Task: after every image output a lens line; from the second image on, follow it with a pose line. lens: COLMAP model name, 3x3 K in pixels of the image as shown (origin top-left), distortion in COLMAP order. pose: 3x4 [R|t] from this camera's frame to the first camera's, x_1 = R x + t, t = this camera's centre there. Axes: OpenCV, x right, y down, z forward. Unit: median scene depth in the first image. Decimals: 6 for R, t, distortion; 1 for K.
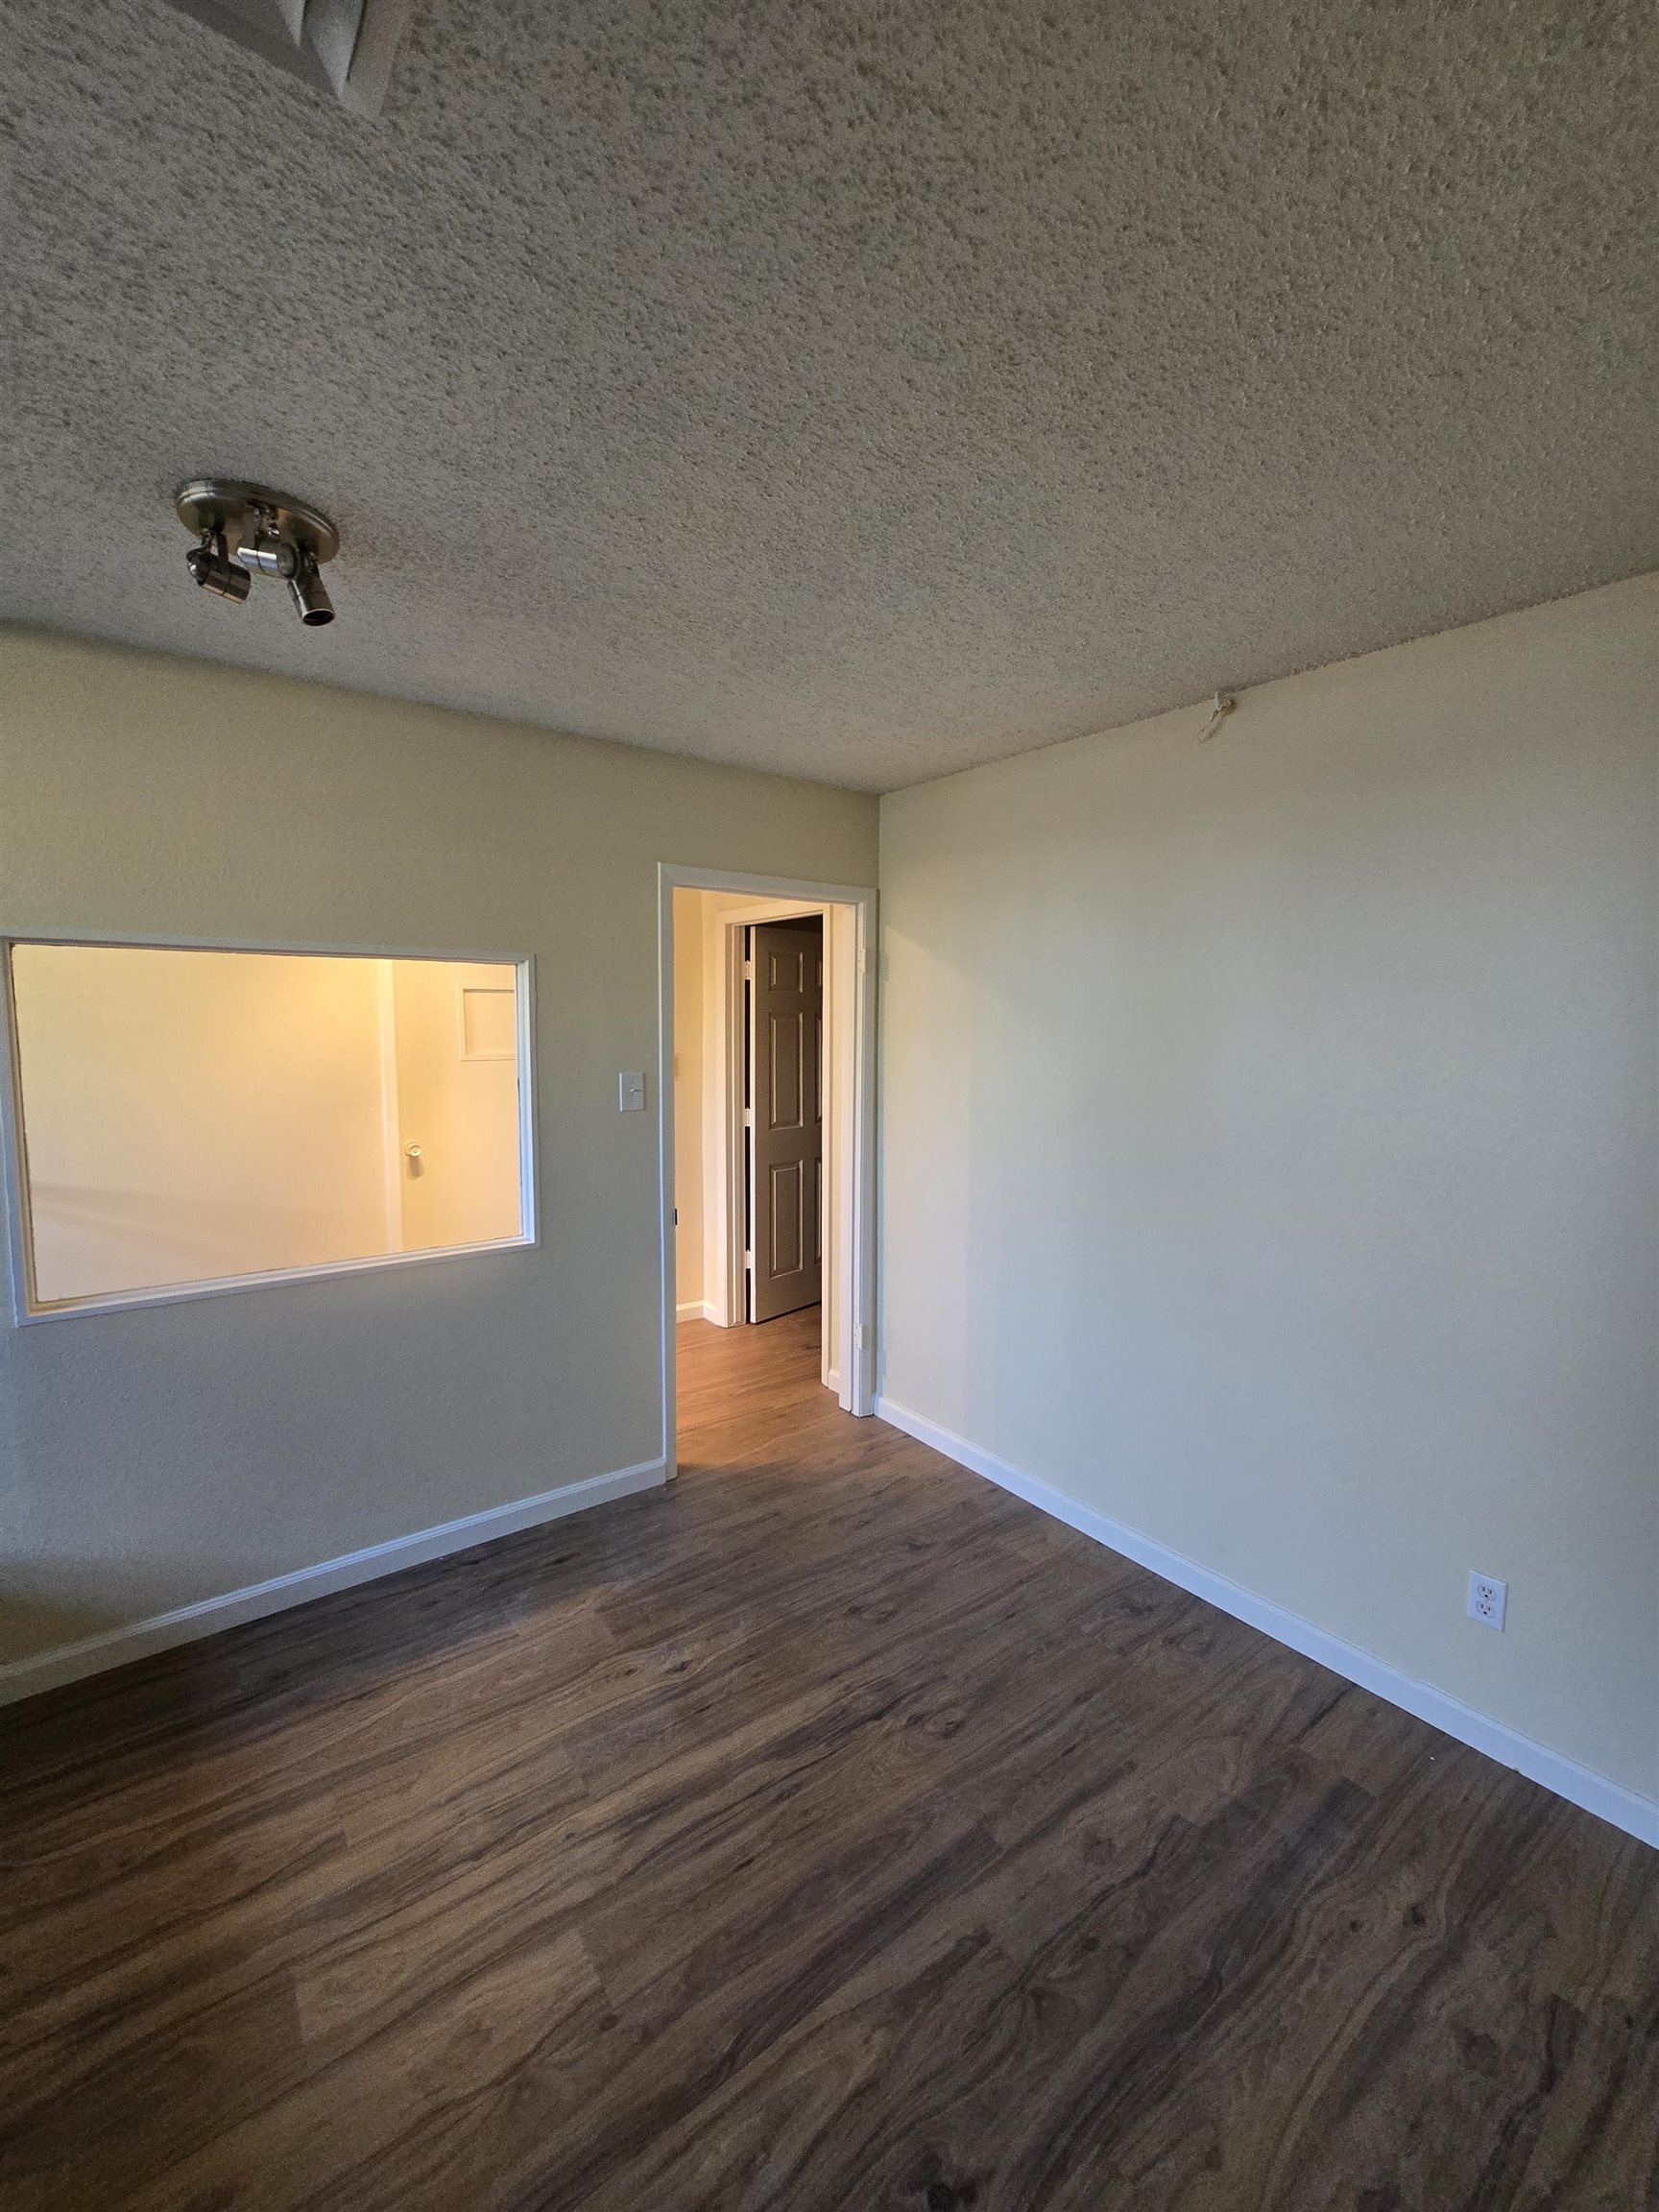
lens RADIAL K [[899.3, 0, 822.2], [0, 899.3, 1100.2], [0, 0, 1]] dist [-0.000624, 0.000318]
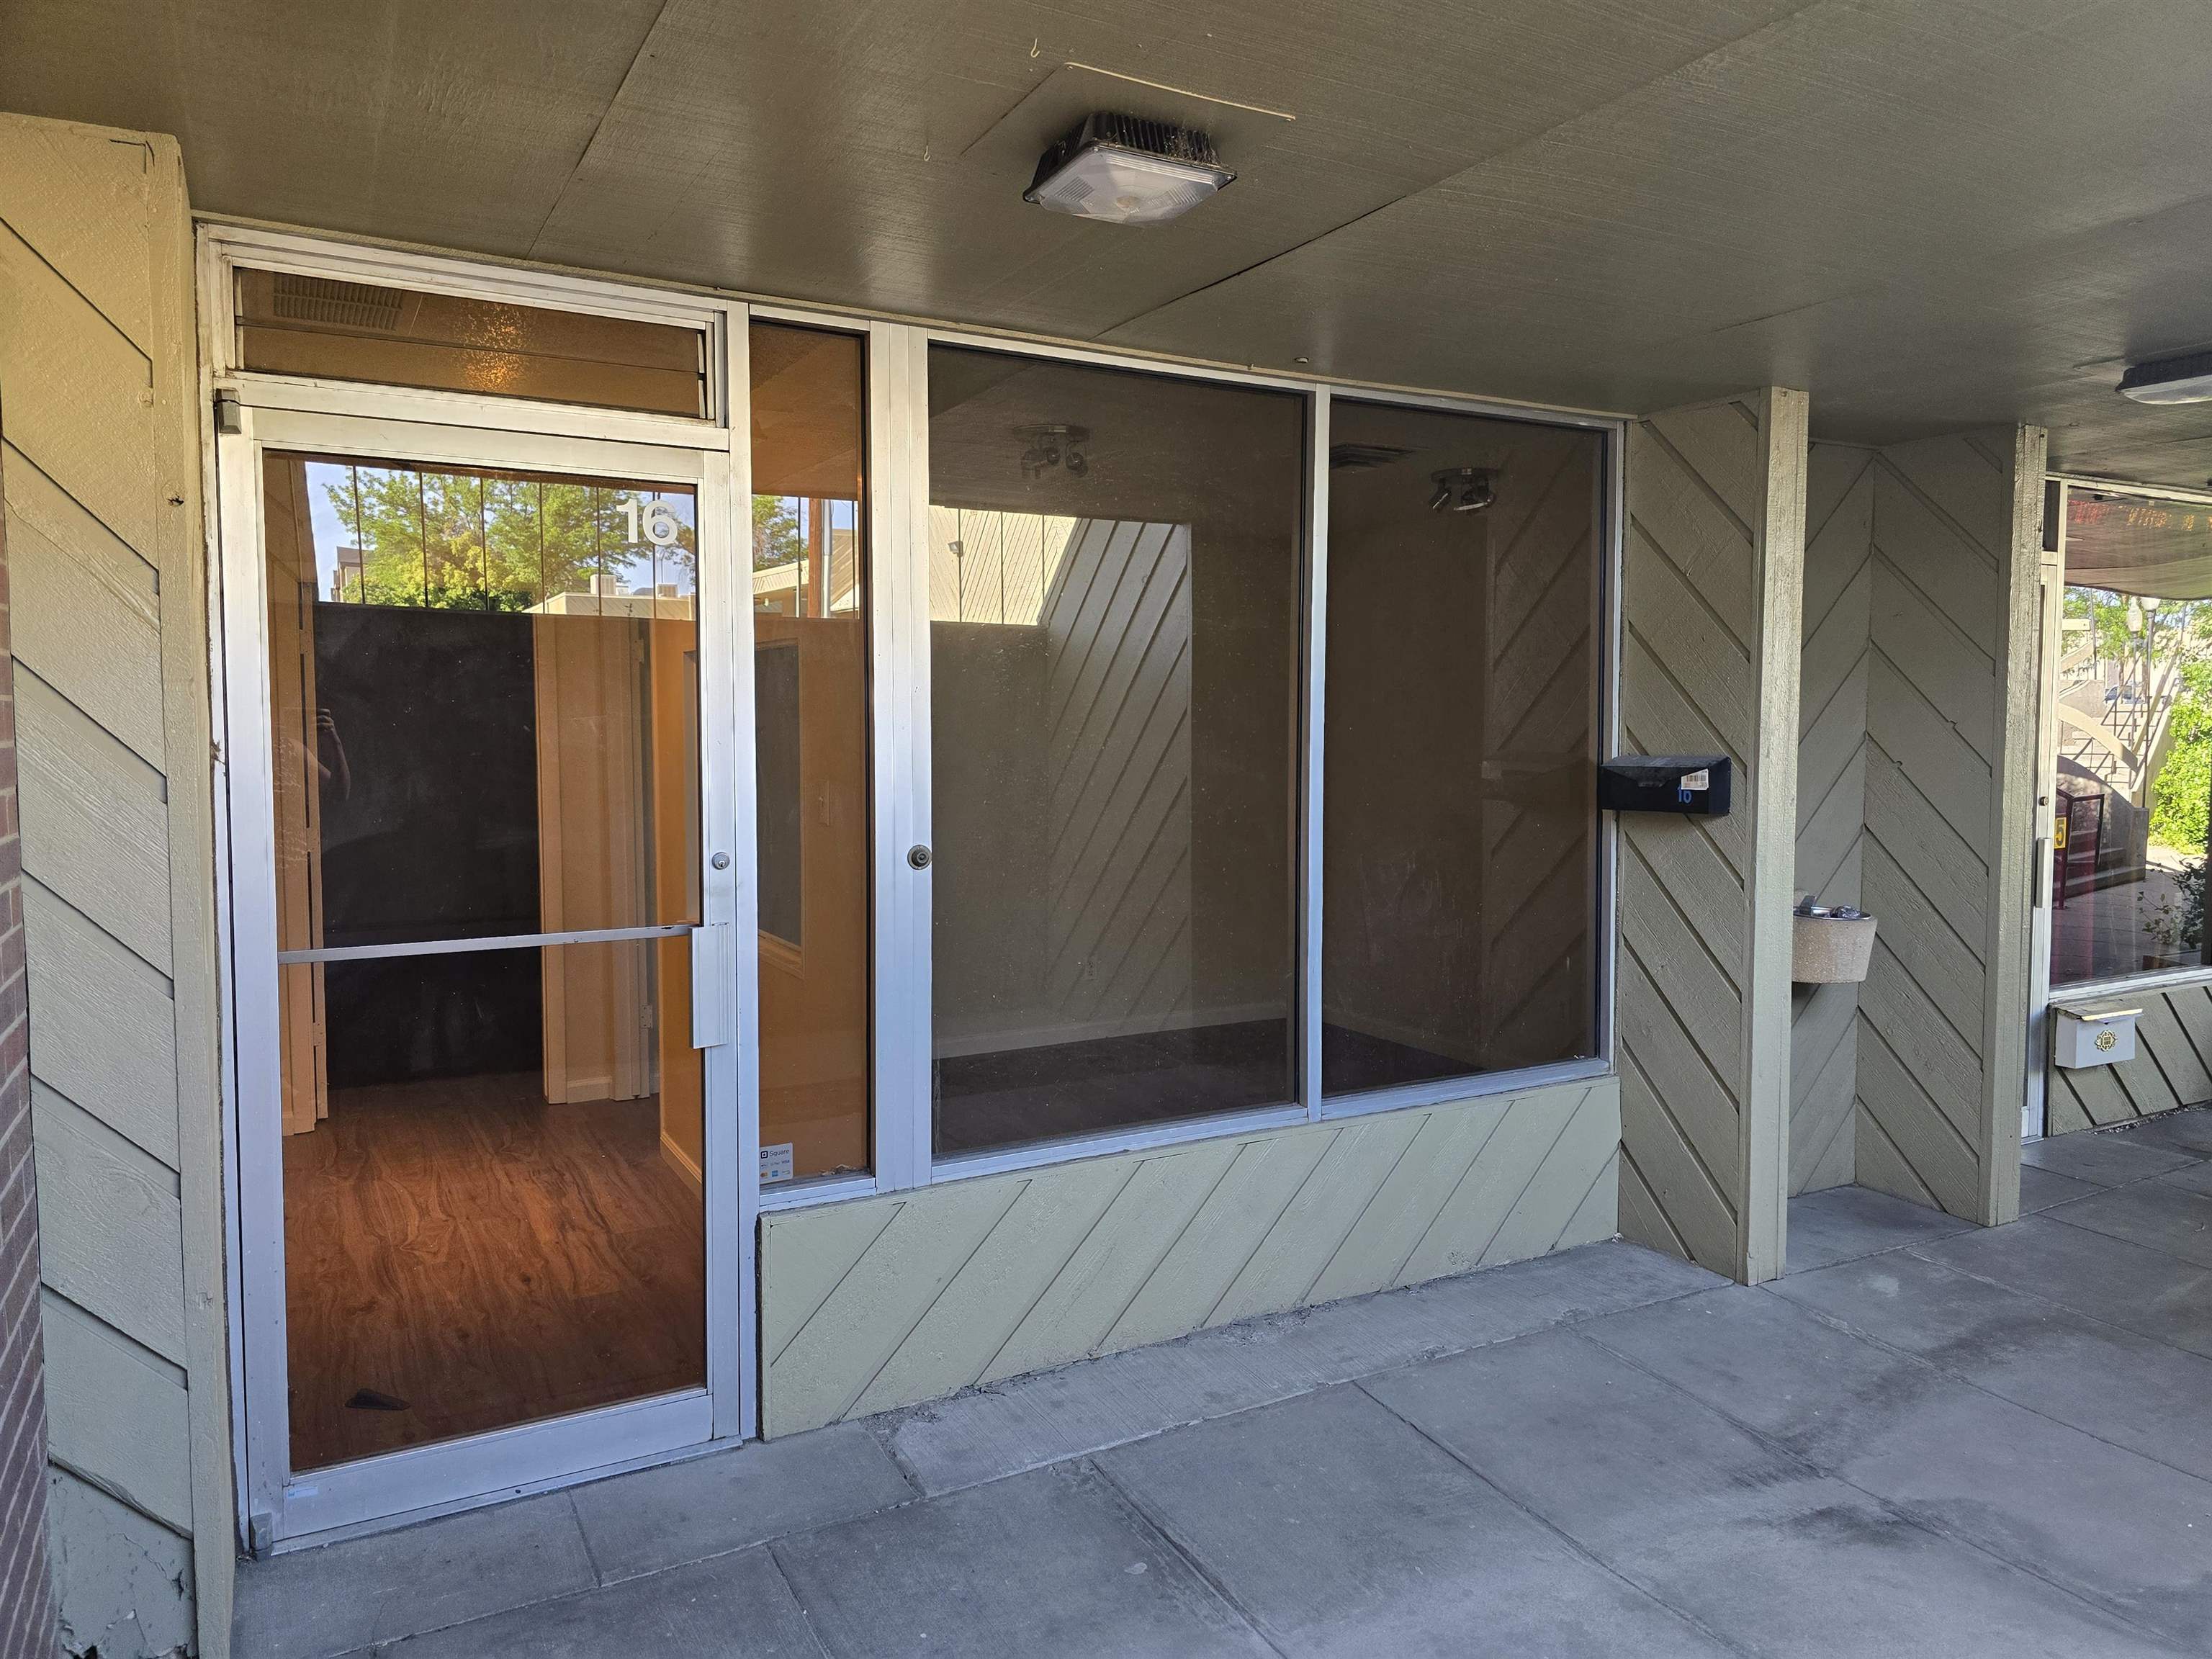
lens RADIAL K [[1488.6, 0, 1167.4], [0, 1488.6, 780.4], [0, 0, 1]] dist [0.004982, -0.015704]
pose [[0.109013, -0.056069, 0.992458, -2.833073], [0.086913, 0.995122, 0.046673, 0.007882], [-0.990233, 0.081169, 0.113354, -0.409005]]
